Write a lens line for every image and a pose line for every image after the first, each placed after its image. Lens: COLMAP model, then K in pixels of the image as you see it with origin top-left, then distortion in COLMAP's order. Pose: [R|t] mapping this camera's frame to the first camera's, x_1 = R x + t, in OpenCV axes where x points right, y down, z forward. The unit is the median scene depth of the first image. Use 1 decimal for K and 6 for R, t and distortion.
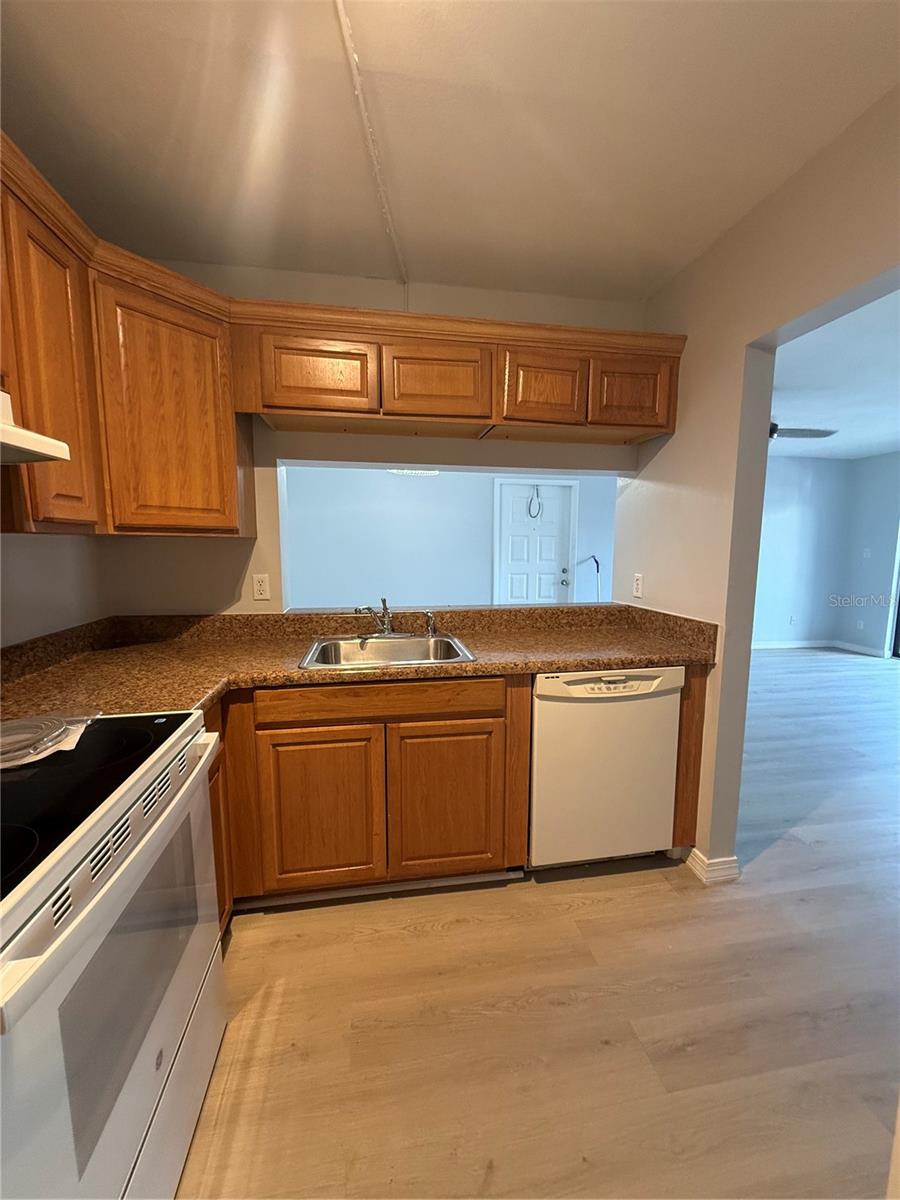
lens RADIAL K [[478.0, 0, 450.5], [0, 478.0, 602.1], [0, 0, 1]] dist [-0.000872, 0.000129]
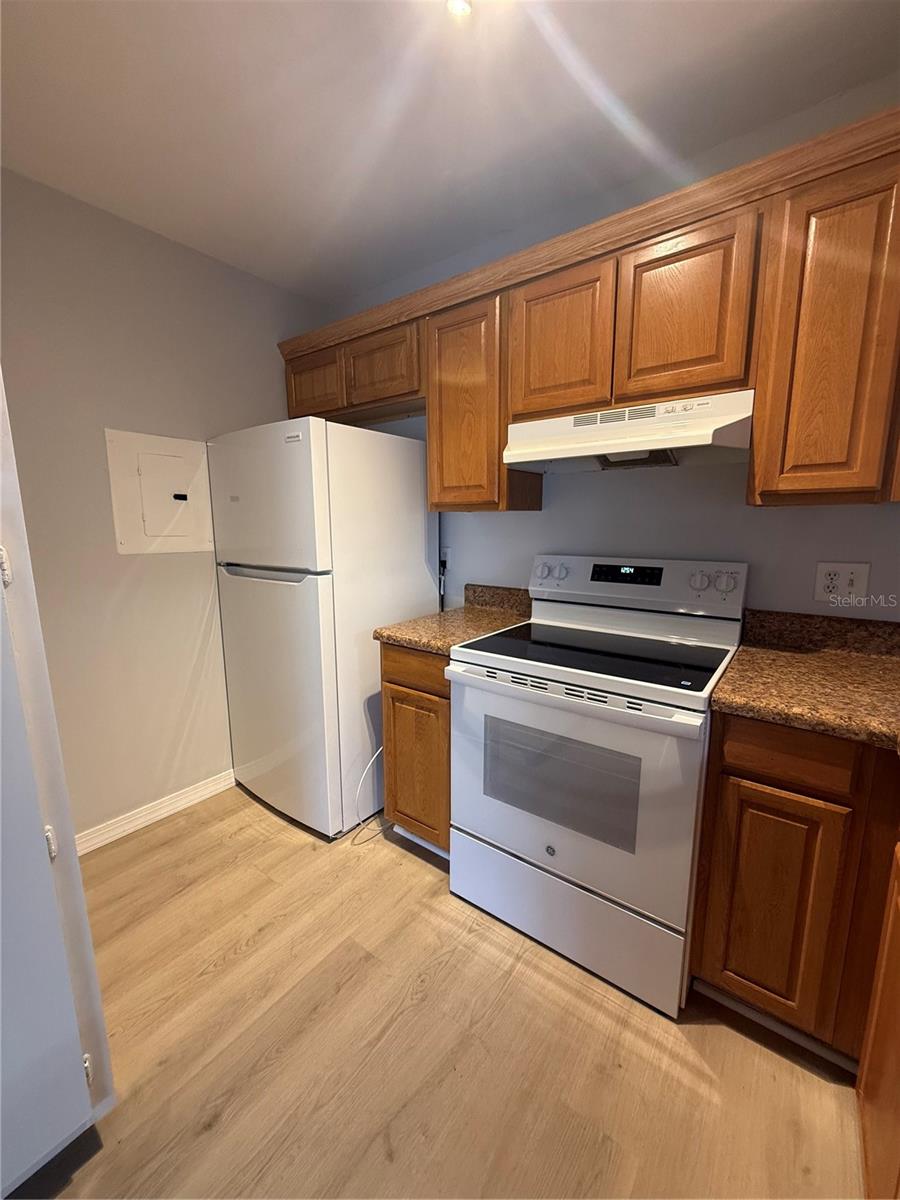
lens RADIAL K [[478.0, 0, 450.5], [0, 478.0, 602.1], [0, 0, 1]] dist [-0.000872, 0.000129]
pose [[-0.727187, 0.117513, -0.676306, 0.377761], [-0.079670, 0.964130, 0.253190, -0.121982], [0.681800, 0.237998, -0.691741, 1.077955]]
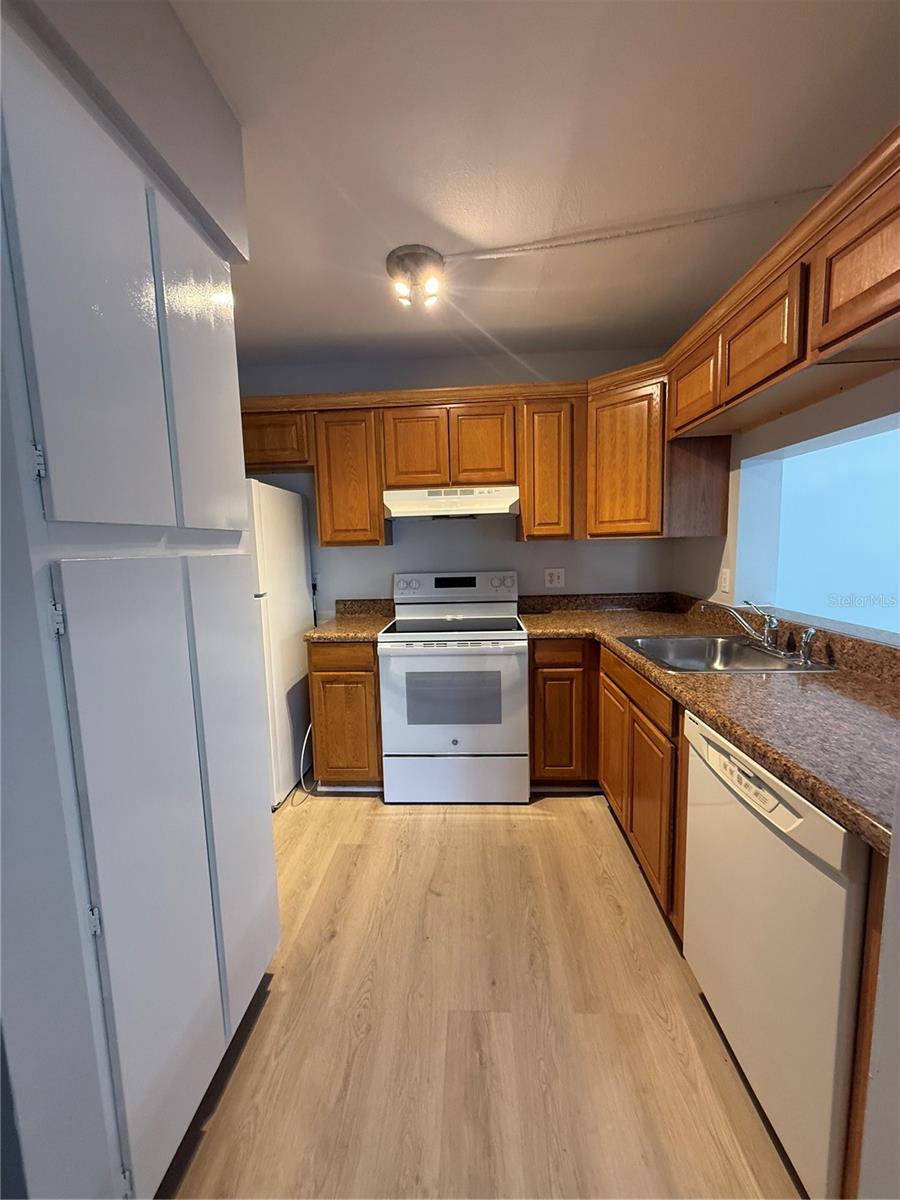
lens RADIAL K [[478.0, 0, 450.5], [0, 478.0, 602.1], [0, 0, 1]] dist [-0.000872, 0.000129]
pose [[-0.216555, 0.118301, -0.969076, 1.222788], [-0.092495, 0.985680, 0.140997, -0.119347], [0.971879, 0.120168, -0.202512, 0.922760]]
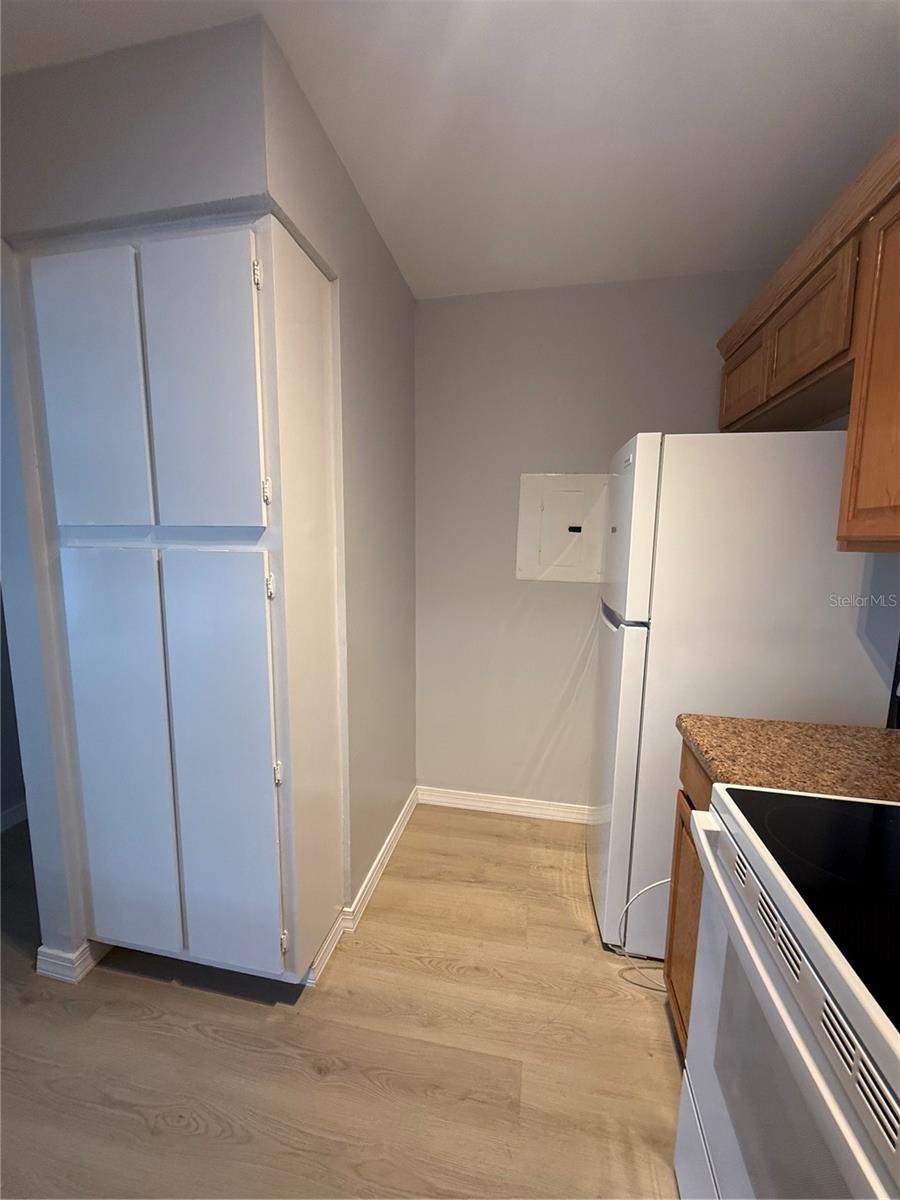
lens RADIAL K [[478.0, 0, 450.5], [0, 478.0, 602.1], [0, 0, 1]] dist [-0.000872, 0.000129]
pose [[-0.933884, -0.060426, 0.352433, -0.234798], [0.029223, 0.969424, 0.243645, -0.154006], [-0.356380, 0.237836, -0.903564, 1.002596]]
